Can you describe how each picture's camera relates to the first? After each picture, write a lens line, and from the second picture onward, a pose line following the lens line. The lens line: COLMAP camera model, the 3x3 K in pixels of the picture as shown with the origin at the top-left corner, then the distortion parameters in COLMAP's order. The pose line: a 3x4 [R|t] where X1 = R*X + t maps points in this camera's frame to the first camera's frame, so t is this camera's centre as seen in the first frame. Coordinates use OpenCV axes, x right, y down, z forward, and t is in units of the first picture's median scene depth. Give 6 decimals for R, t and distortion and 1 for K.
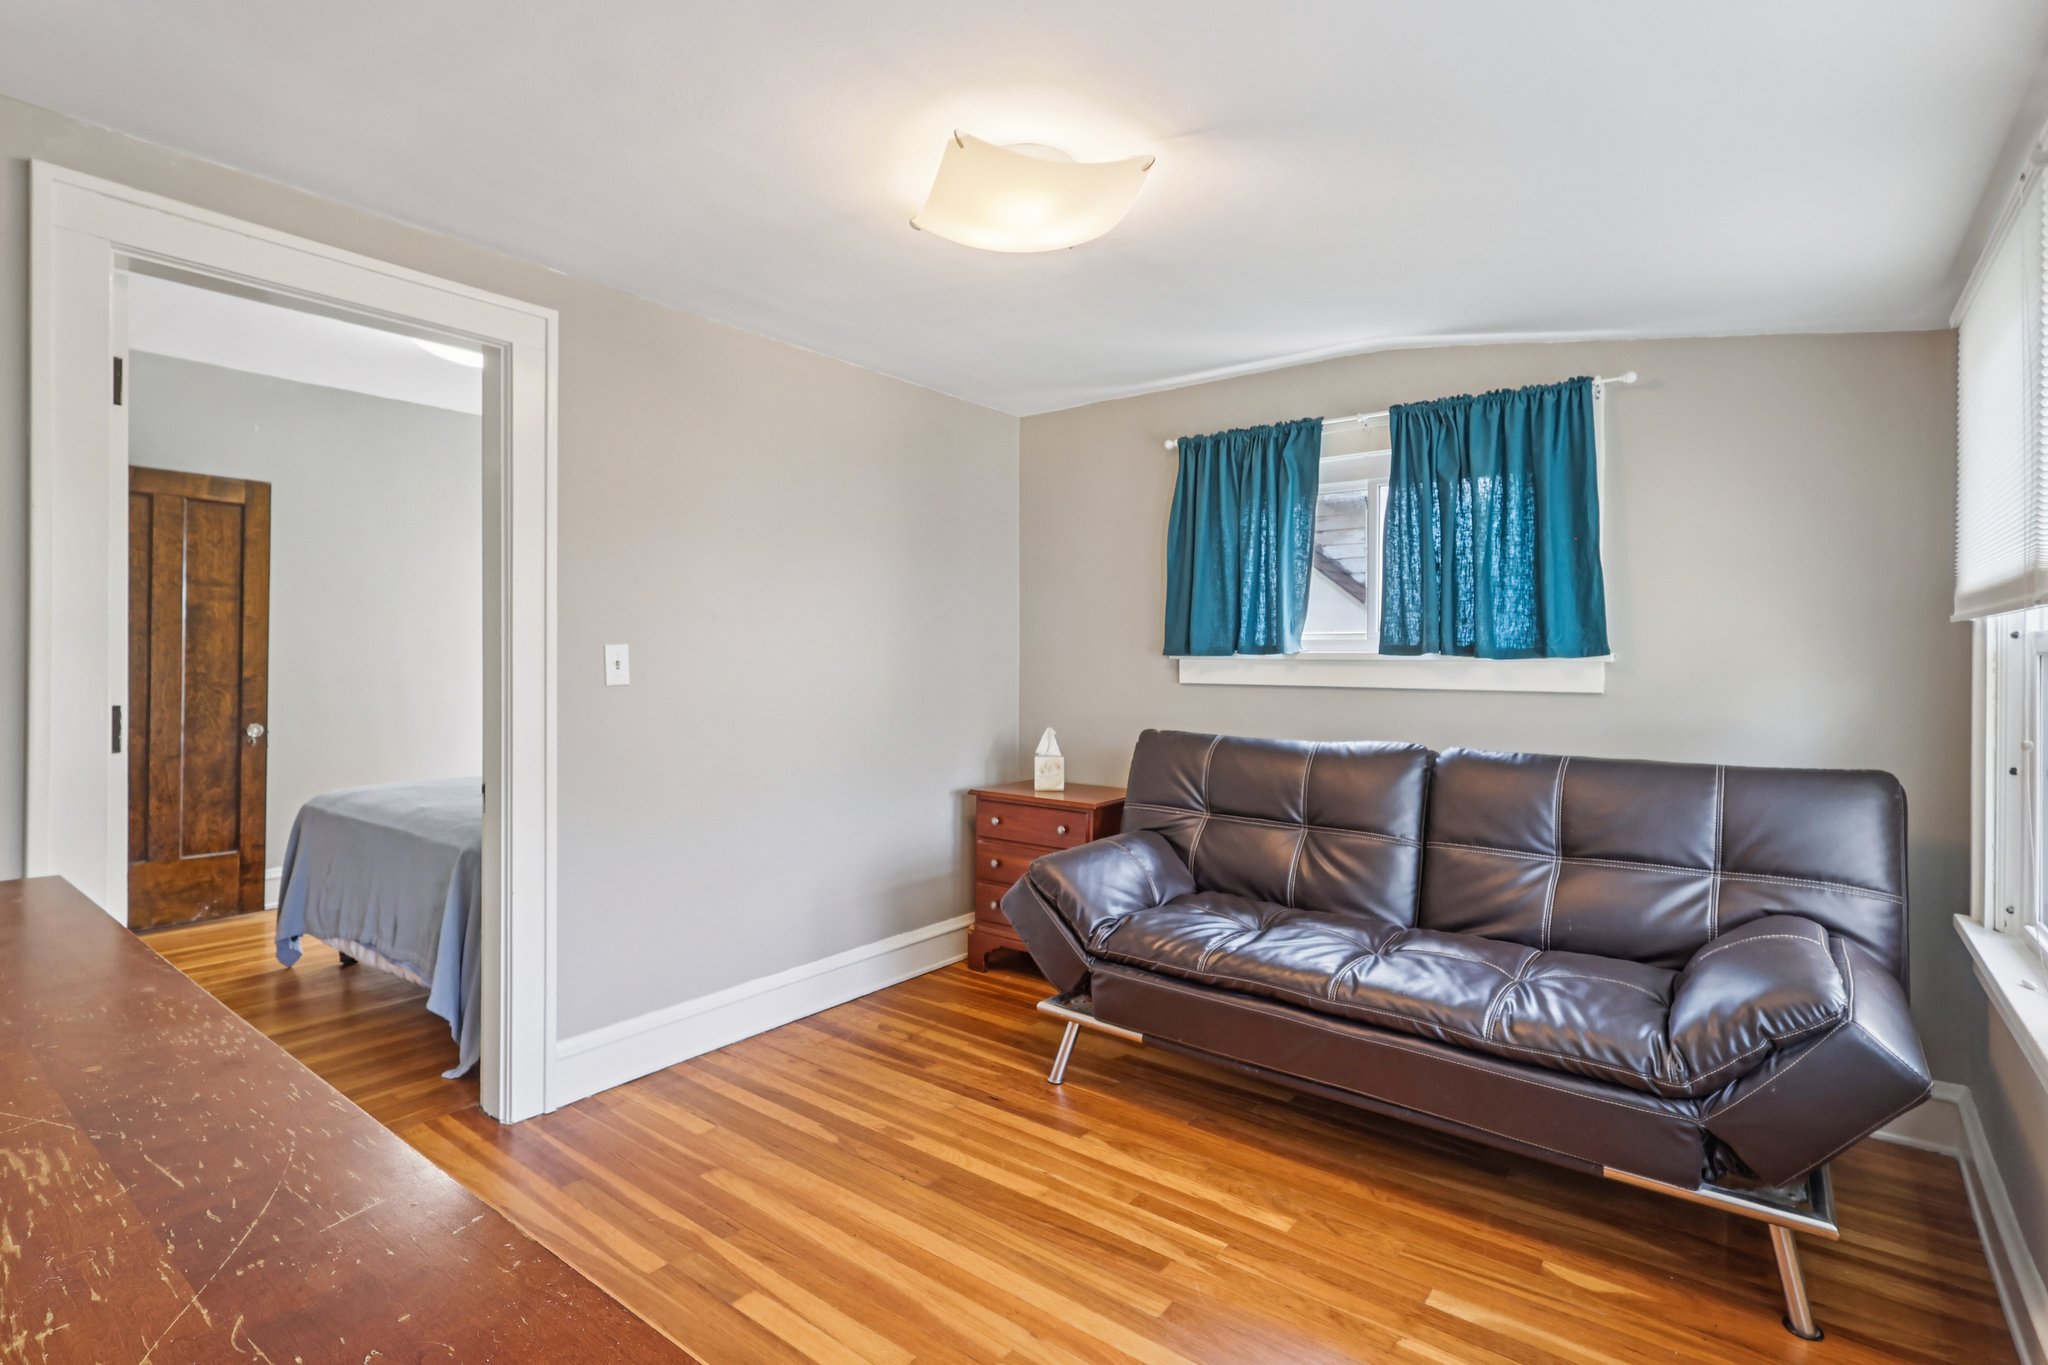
lens RADIAL K [[987.7, 0, 1022.0], [0, 987.7, 667.7], [0, 0, 1]] dist [-0.000077, -0.000012]
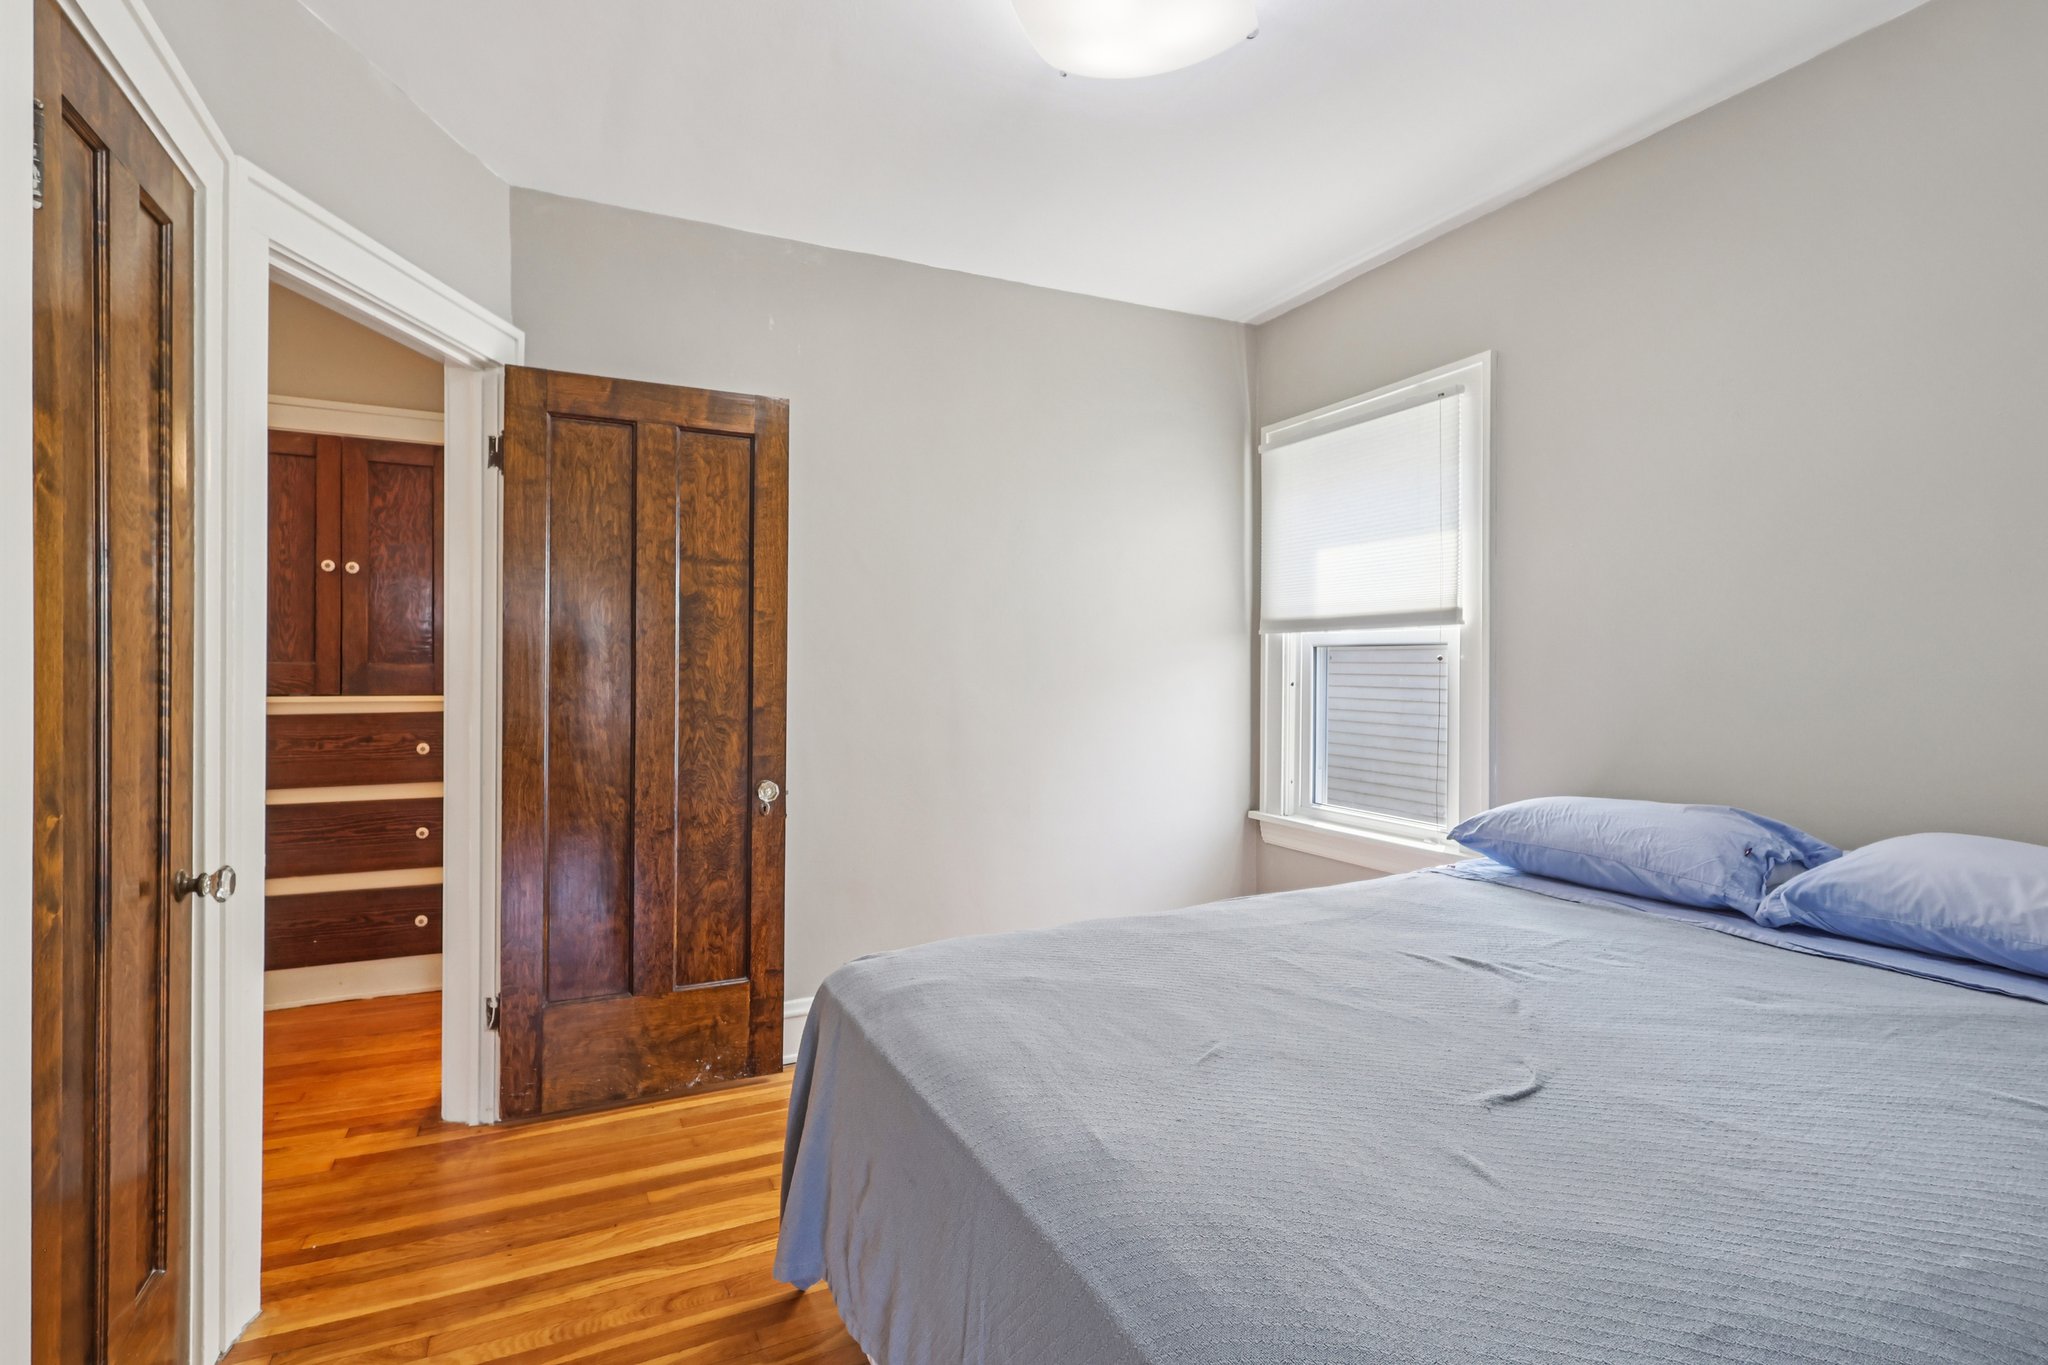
lens RADIAL K [[987.7, 0, 1022.0], [0, 987.7, 667.7], [0, 0, 1]] dist [-0.000077, -0.000012]
pose [[0.898402, -0.006344, -0.439128, -0.360101], [0.003199, 0.999964, -0.007902, -0.010301], [0.439162, 0.005695, 0.898390, 0.513262]]
